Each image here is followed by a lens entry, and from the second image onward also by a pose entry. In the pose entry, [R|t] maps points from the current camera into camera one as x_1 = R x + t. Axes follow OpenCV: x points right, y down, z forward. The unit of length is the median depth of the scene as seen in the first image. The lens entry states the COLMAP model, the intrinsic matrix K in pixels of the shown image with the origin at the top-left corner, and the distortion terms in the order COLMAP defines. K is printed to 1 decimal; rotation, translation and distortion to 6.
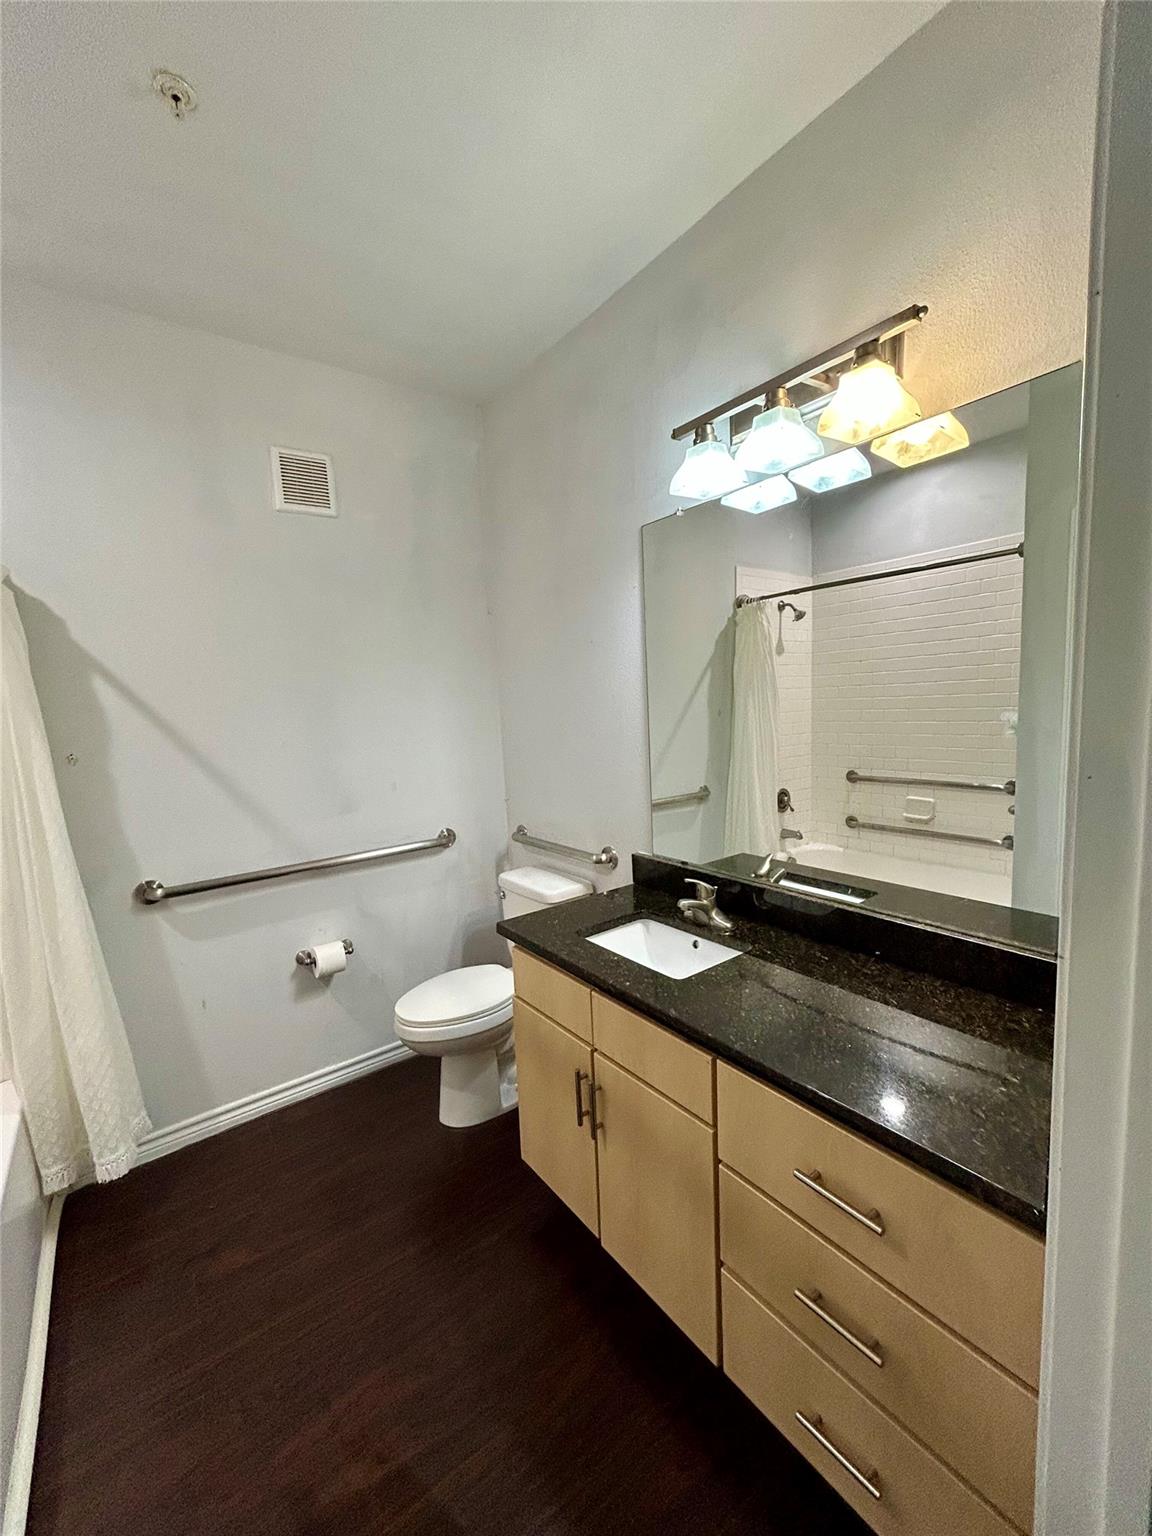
lens RADIAL K [[617.3, 0, 576.4], [0, 617.3, 769.0], [0, 0, 1]] dist [0.001196, -0.000177]
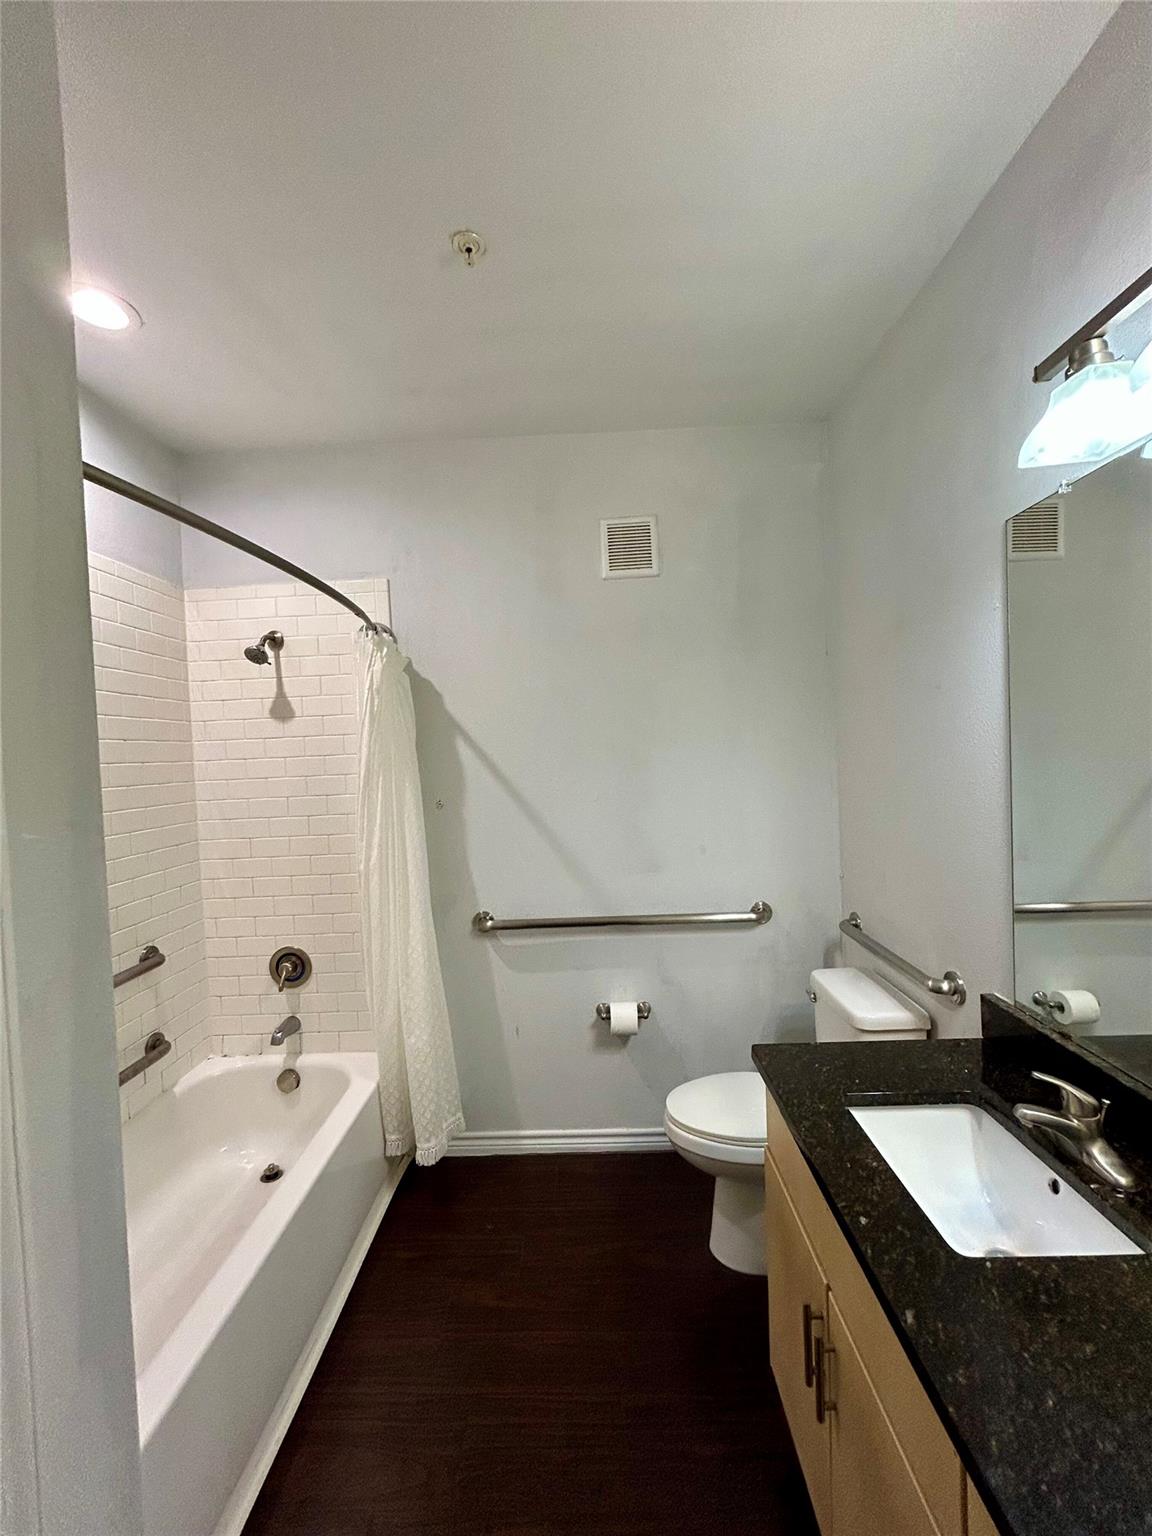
lens RADIAL K [[617.3, 0, 566.4], [0, 617.3, 771.9], [0, 0, 1]] dist [0.001196, -0.000177]
pose [[0.784975, 0.031802, -0.618710, 0.142693], [-0.064517, 0.997448, -0.030585, -0.056601], [0.616158, 0.063926, 0.785024, 0.163631]]
